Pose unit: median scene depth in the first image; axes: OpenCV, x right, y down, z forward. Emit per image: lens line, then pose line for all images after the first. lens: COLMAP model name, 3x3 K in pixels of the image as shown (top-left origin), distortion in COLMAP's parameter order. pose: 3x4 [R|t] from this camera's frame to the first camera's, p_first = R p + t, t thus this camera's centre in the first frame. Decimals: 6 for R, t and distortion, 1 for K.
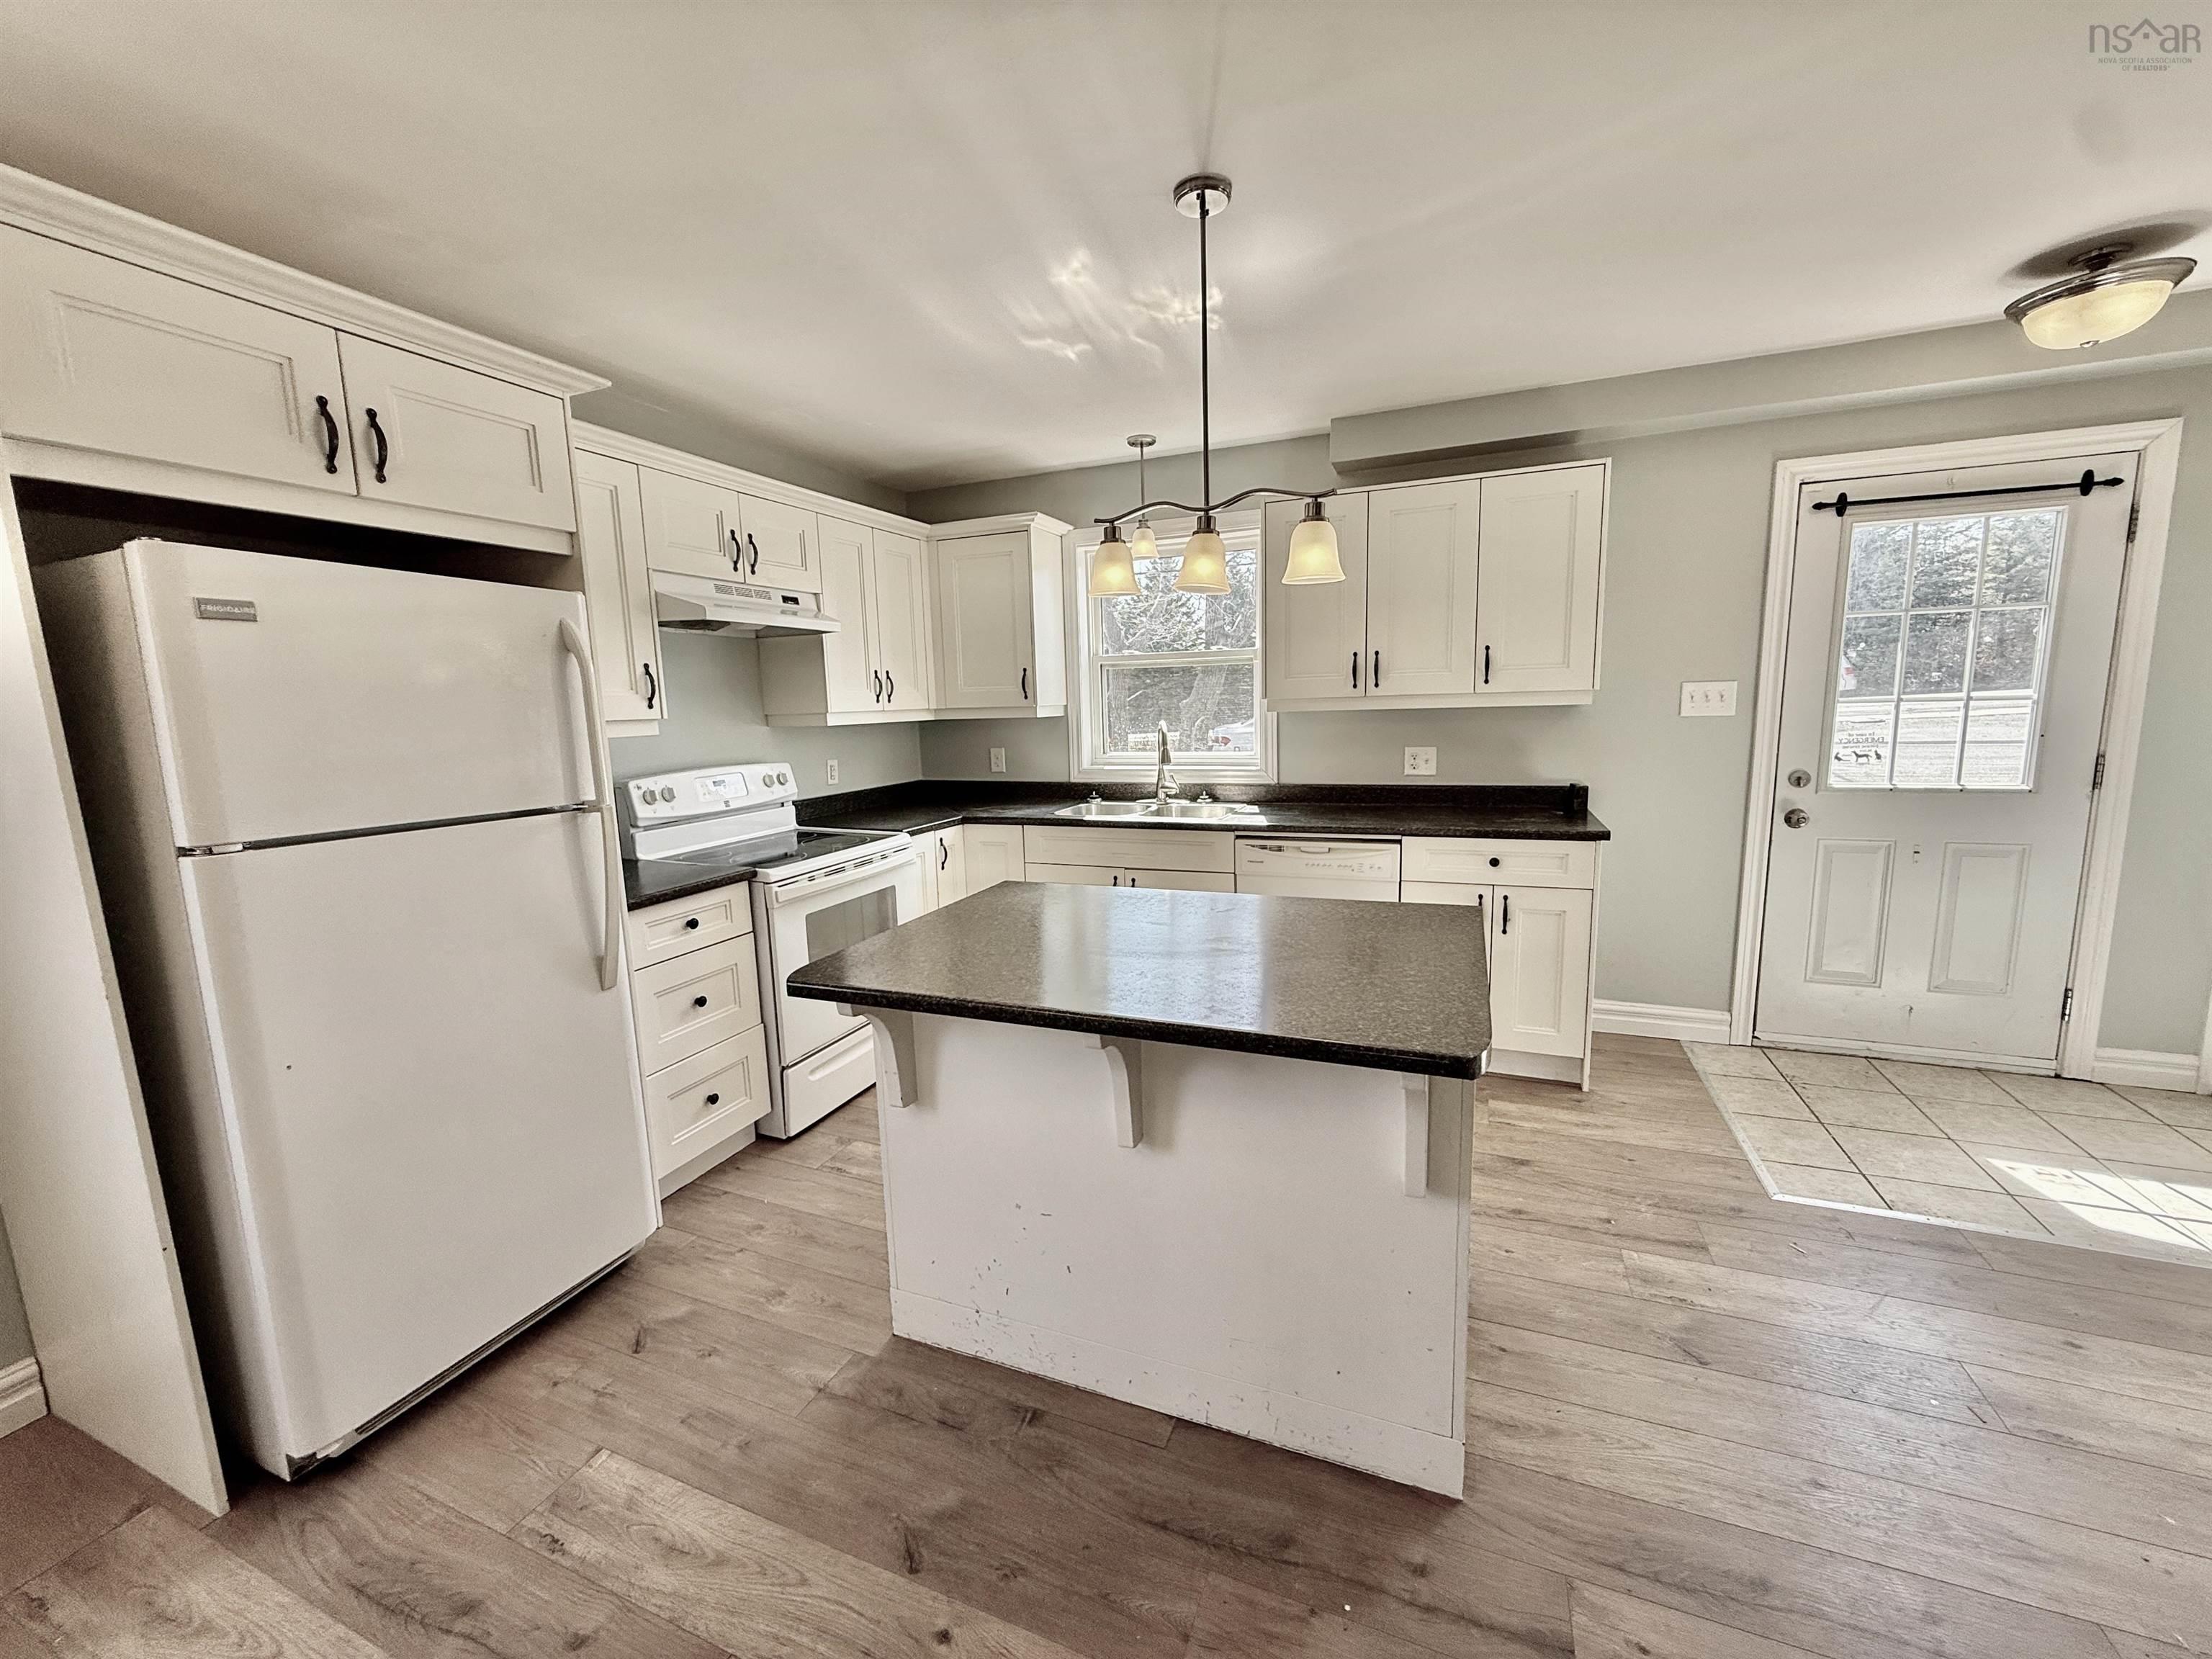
lens RADIAL K [[879.9, 0, 1097.4], [0, 879.9, 827.4], [0, 0, 1]] dist [0.002418, -0.000464]
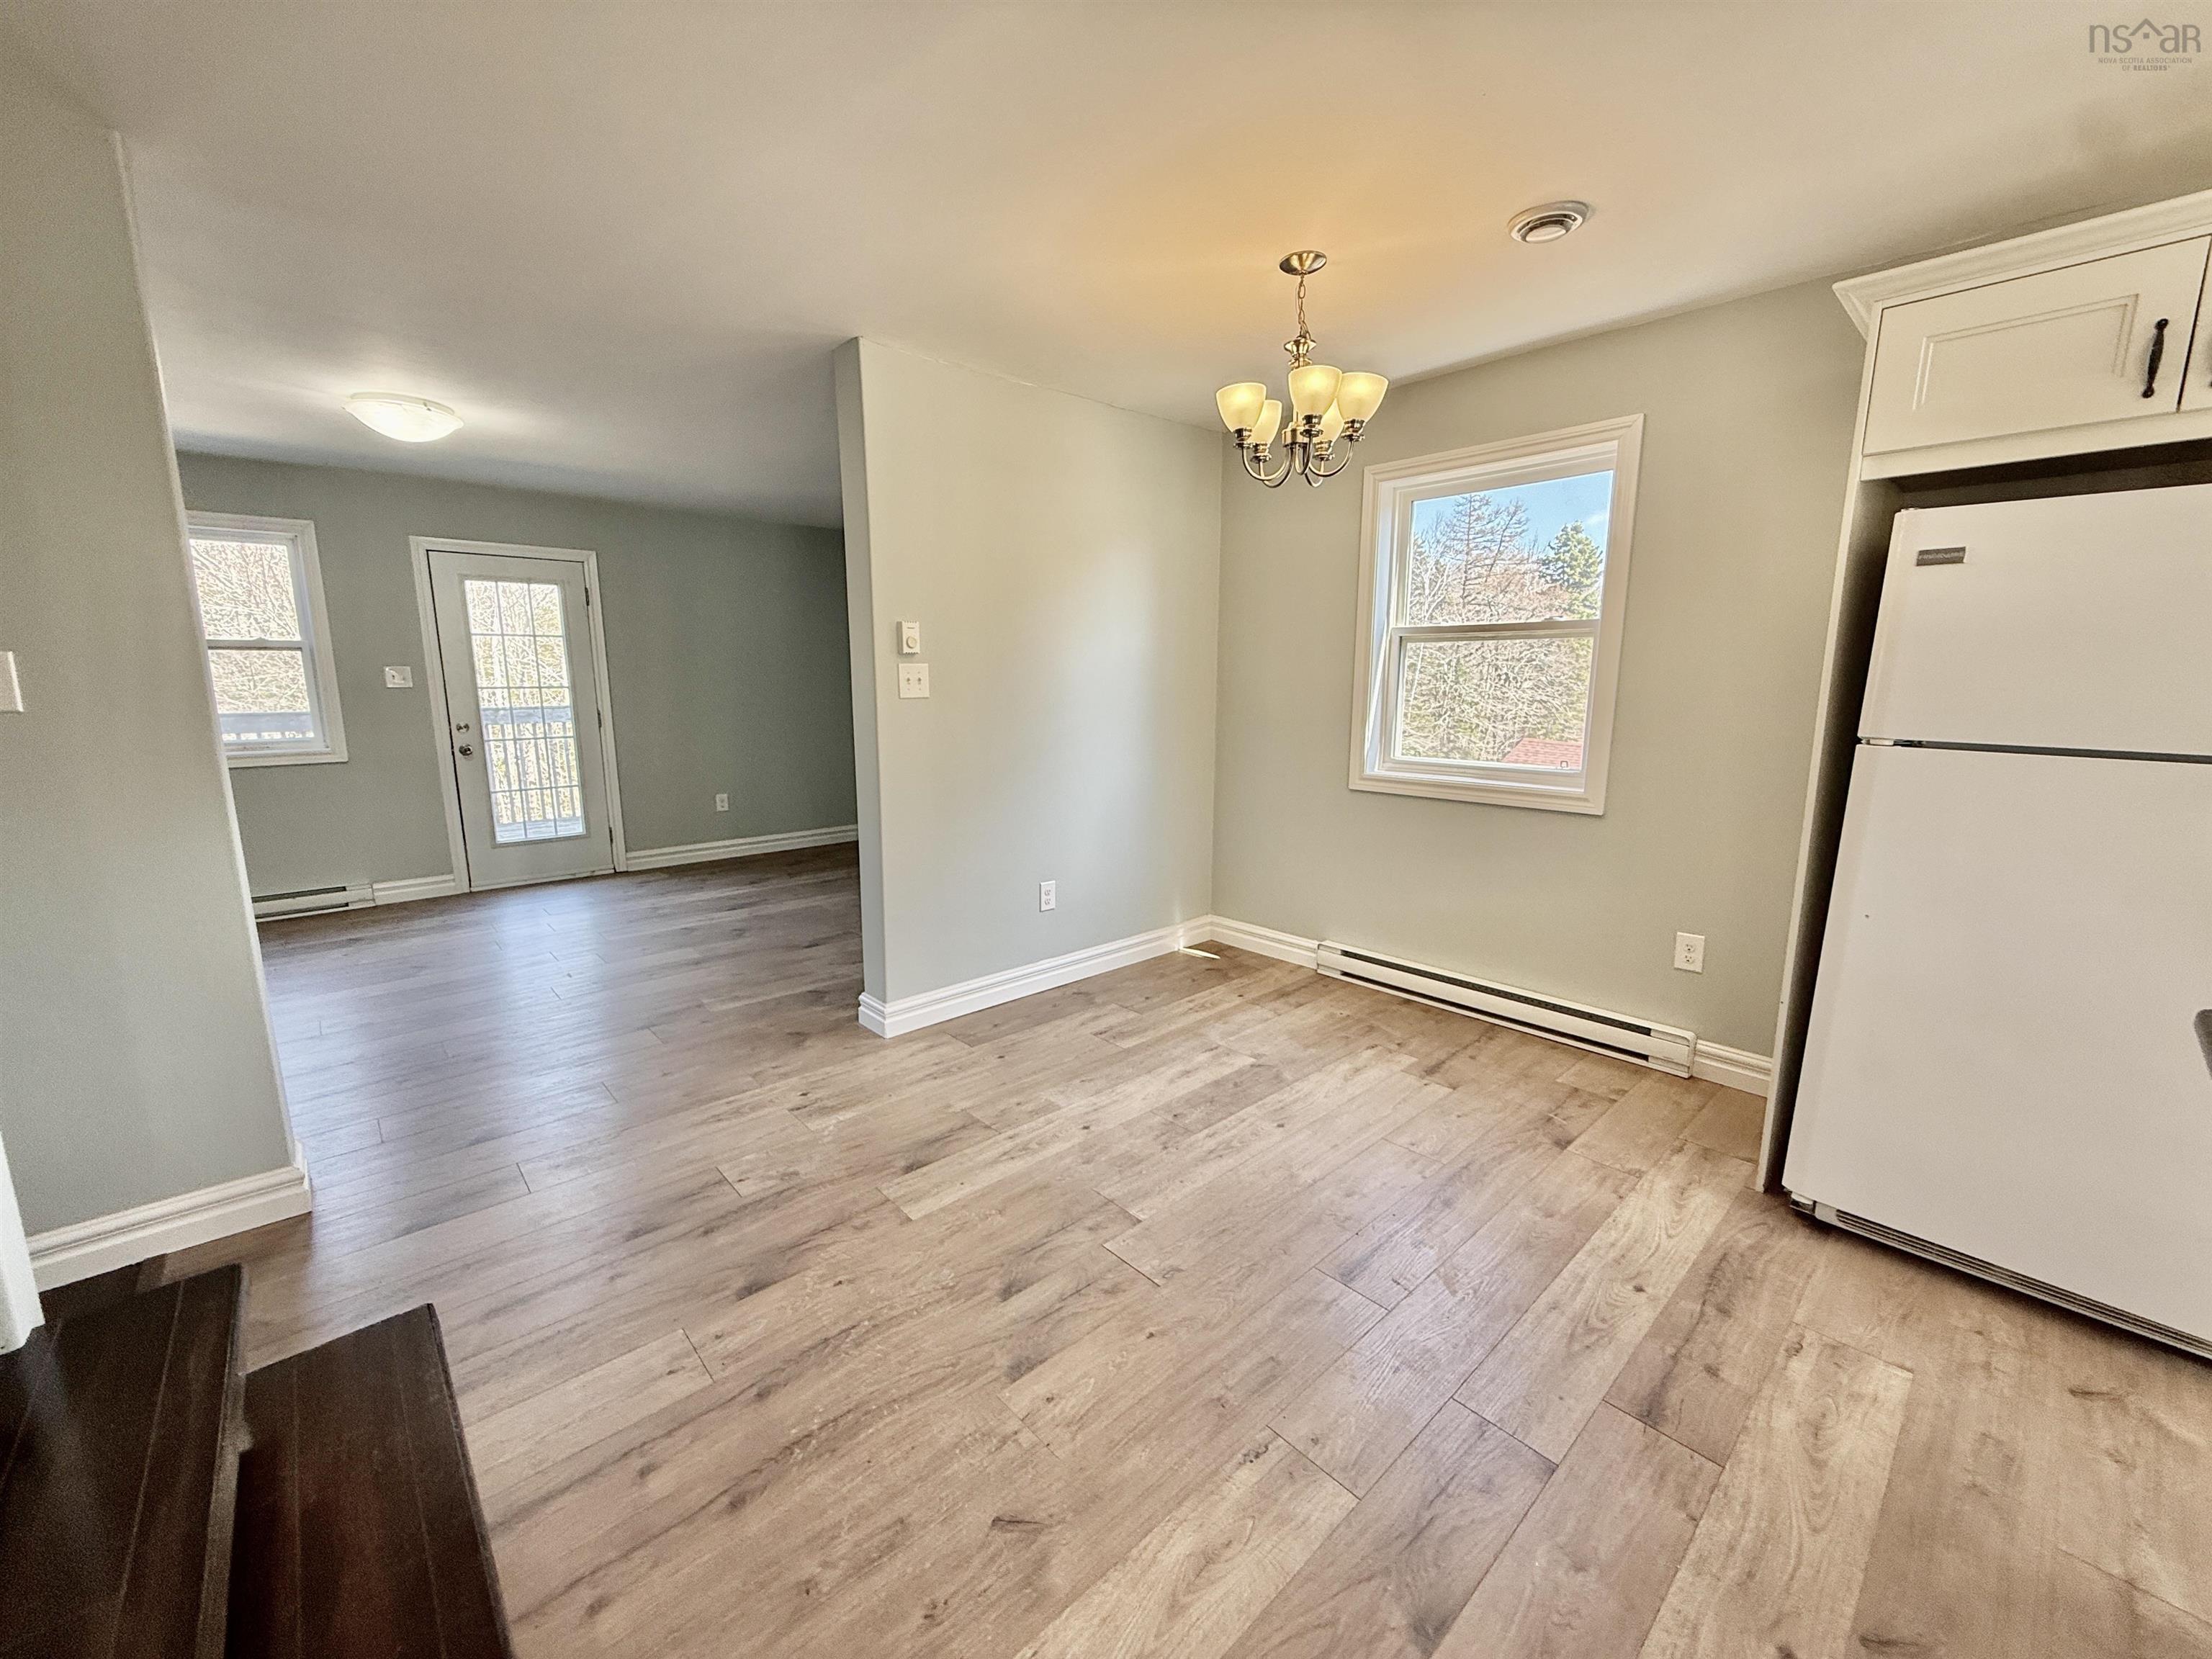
lens RADIAL K [[879.9, 0, 1099.6], [0, 879.9, 832.3], [0, 0, 1]] dist [0.002418, -0.000464]
pose [[-0.423480, 0.190676, -0.885611, 0.422707], [-0.118899, 0.957442, 0.262996, -0.032730], [0.898069, 0.216672, -0.382786, 0.282489]]
